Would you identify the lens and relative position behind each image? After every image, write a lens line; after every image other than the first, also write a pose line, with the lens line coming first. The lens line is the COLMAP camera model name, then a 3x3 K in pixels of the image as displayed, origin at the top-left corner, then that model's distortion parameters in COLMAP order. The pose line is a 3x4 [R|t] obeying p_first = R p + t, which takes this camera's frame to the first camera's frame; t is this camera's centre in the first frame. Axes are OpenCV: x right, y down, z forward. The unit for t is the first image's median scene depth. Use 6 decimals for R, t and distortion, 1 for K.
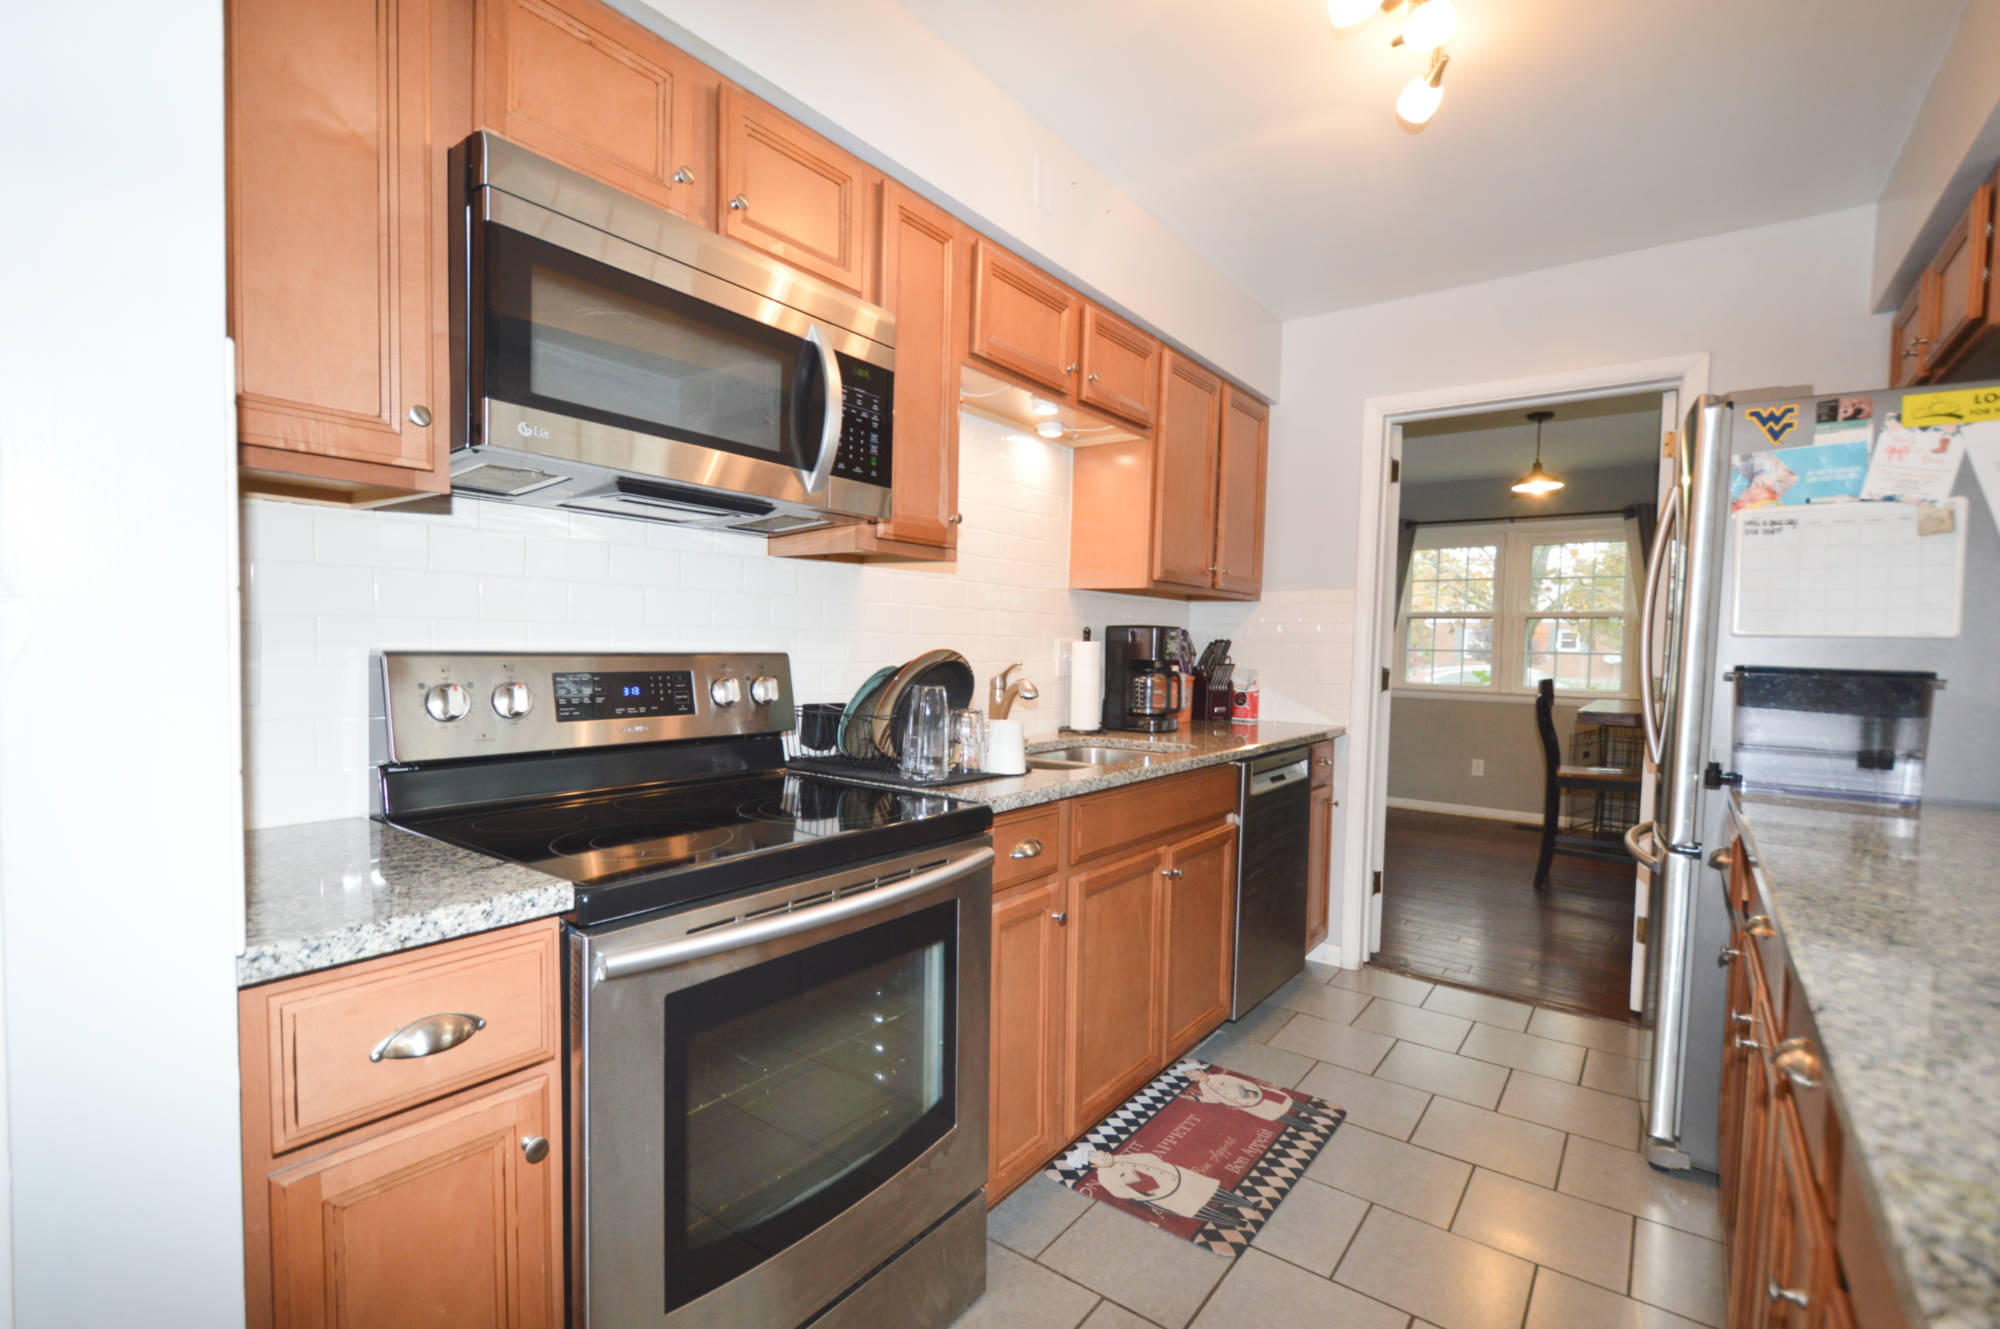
lens RADIAL K [[887.6, 0, 988.5], [0, 887.6, 676.6], [0, 0, 1]] dist [0.000565, -0.001769]
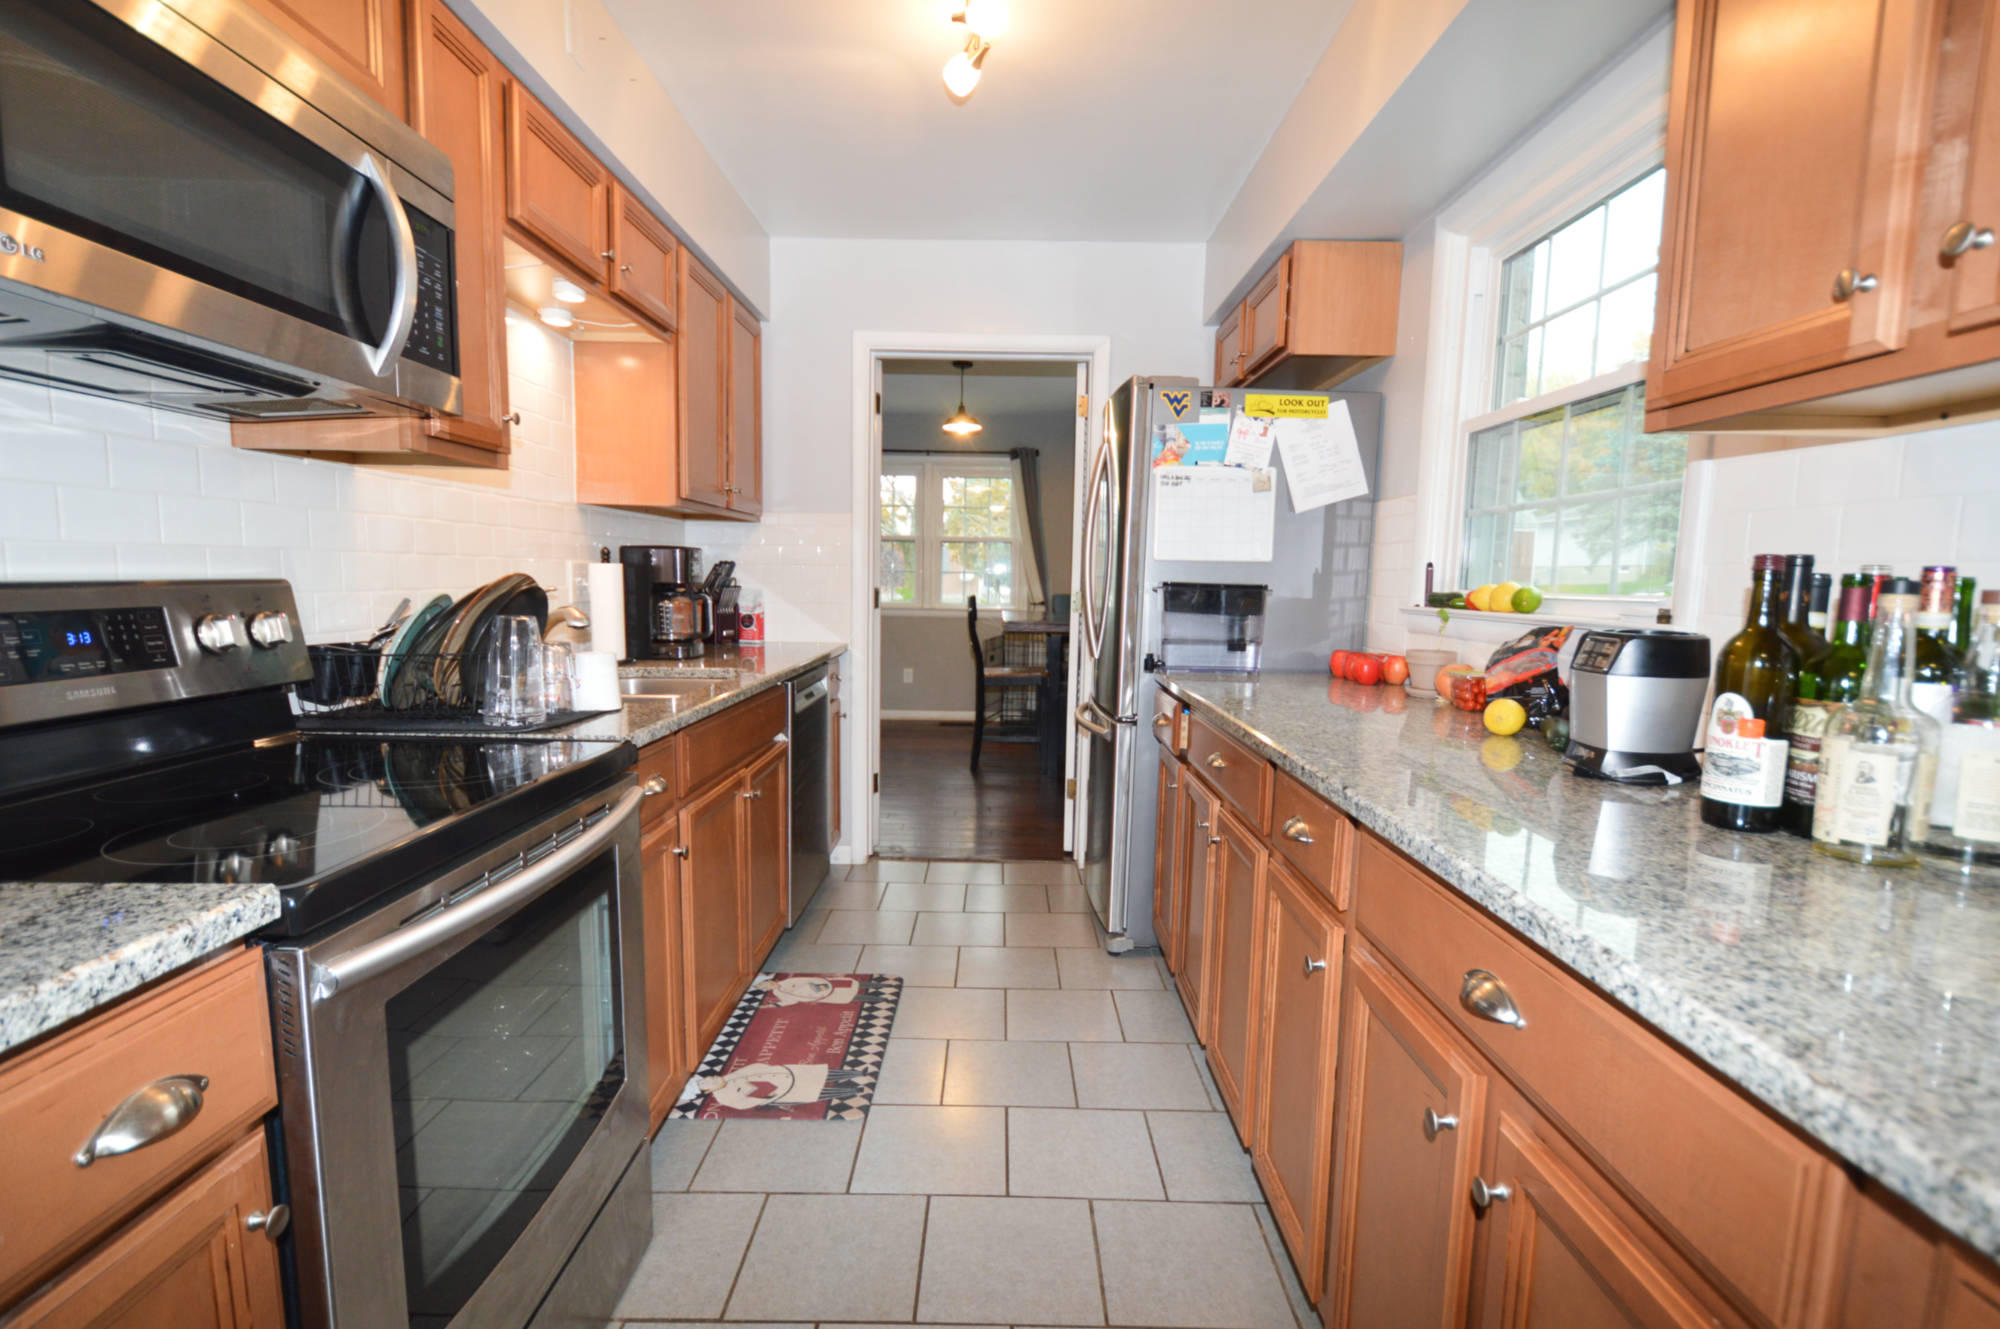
lens RADIAL K [[933.6, 0, 982.8], [0, 933.6, 679.7], [0, 0, 1]] dist [-0.005611, -0.002307]
pose [[0.801848, -0.073456, 0.592996, -0.227733], [0.022179, 0.995390, 0.093311, -0.002546], [-0.597117, -0.061669, 0.799780, 0.002168]]
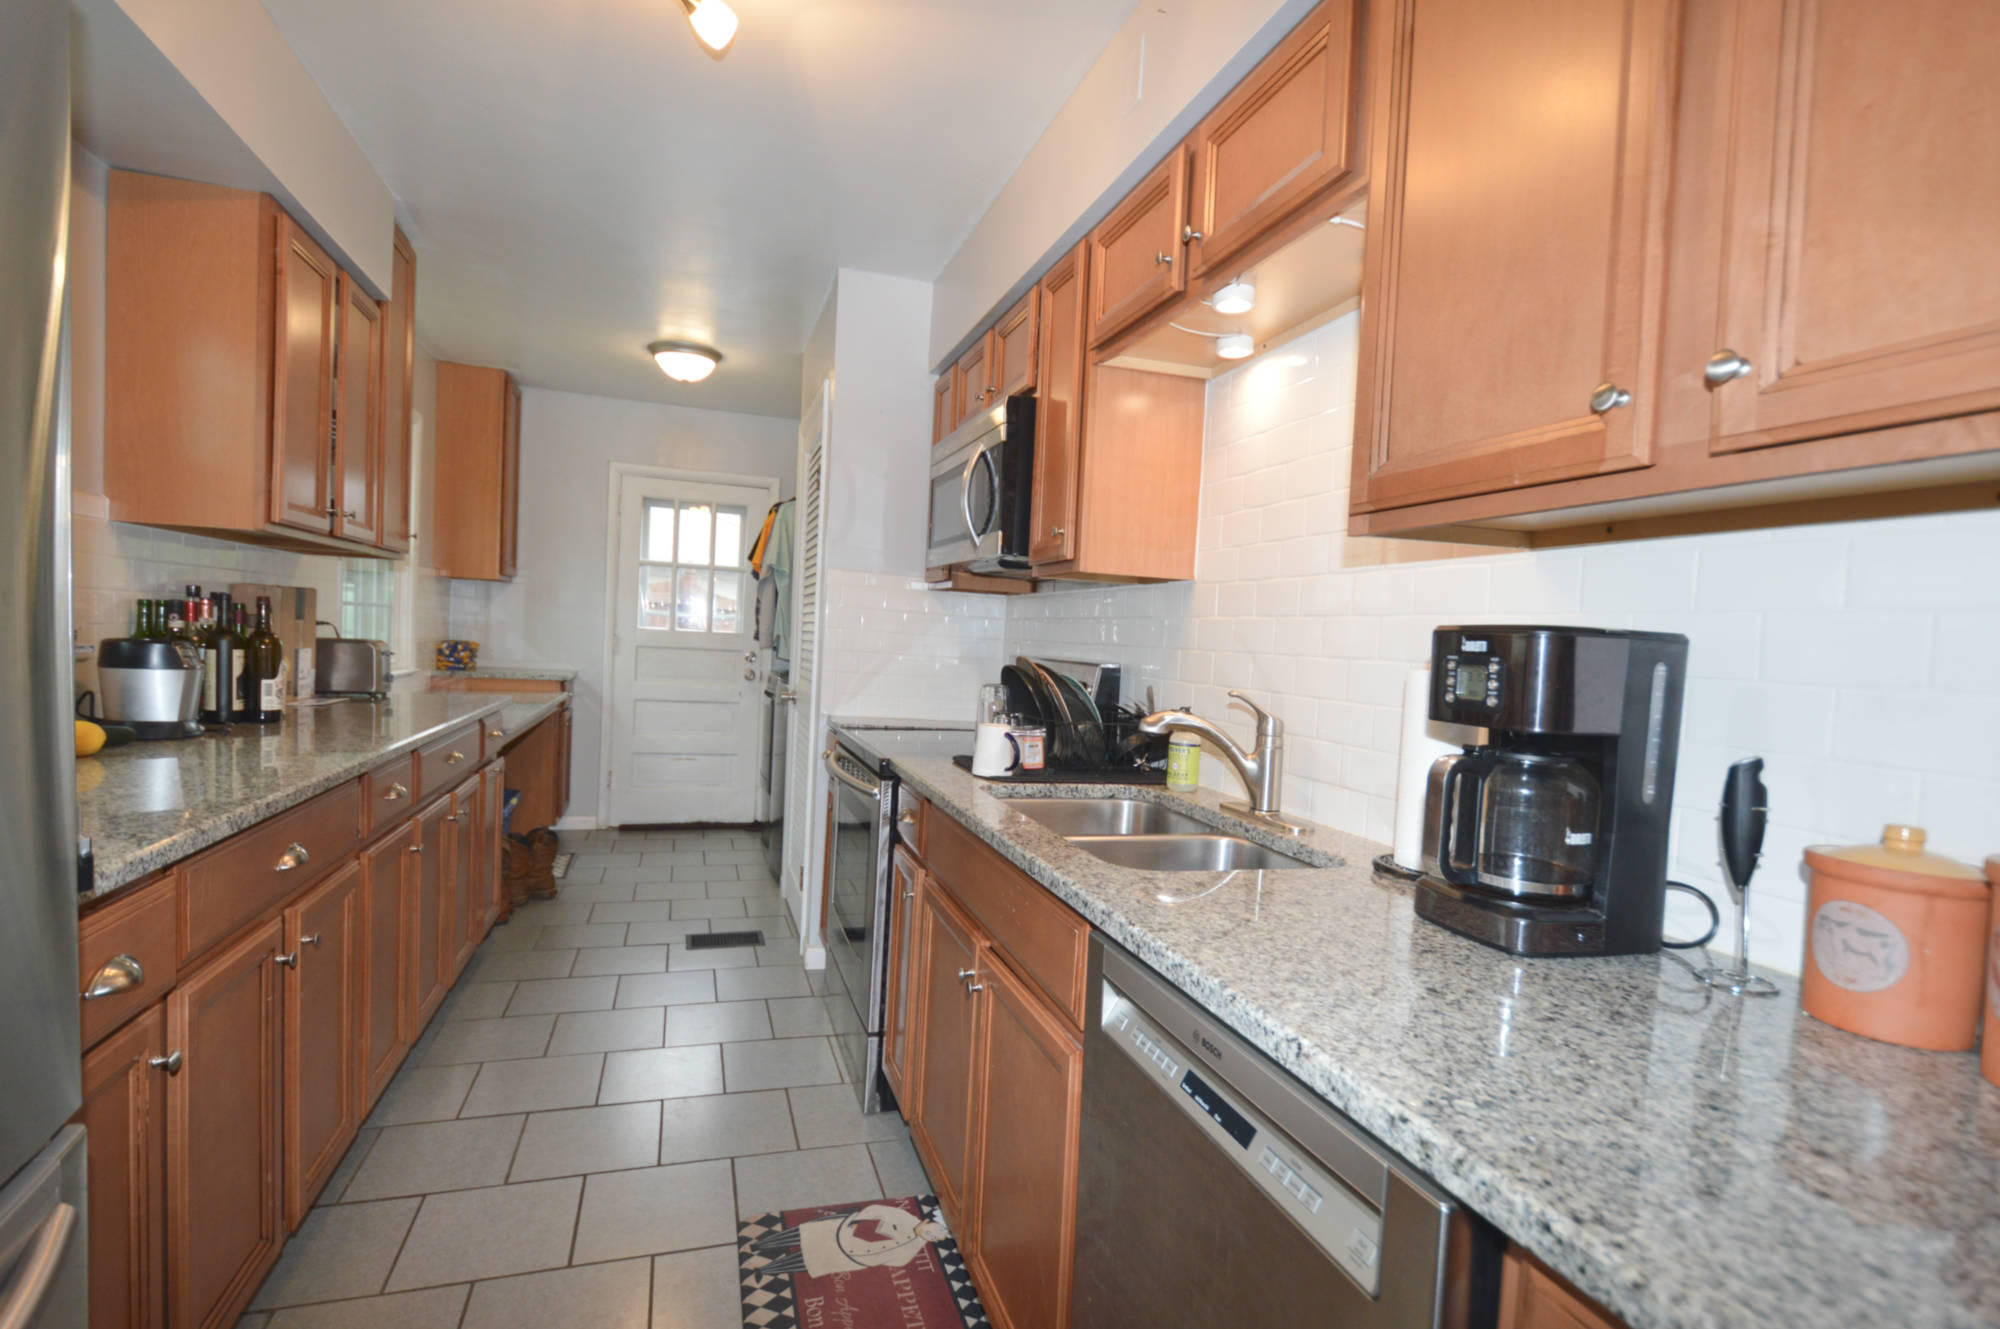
lens RADIAL K [[887.6, 0, 983.9], [0, 887.6, 675.5], [0, 0, 1]] dist [0.000565, -0.001769]
pose [[-0.551943, -0.012709, -0.833785, 0.876911], [-0.089301, 0.995035, 0.043947, -0.053620], [0.829086, 0.098714, -0.550338, 1.534348]]
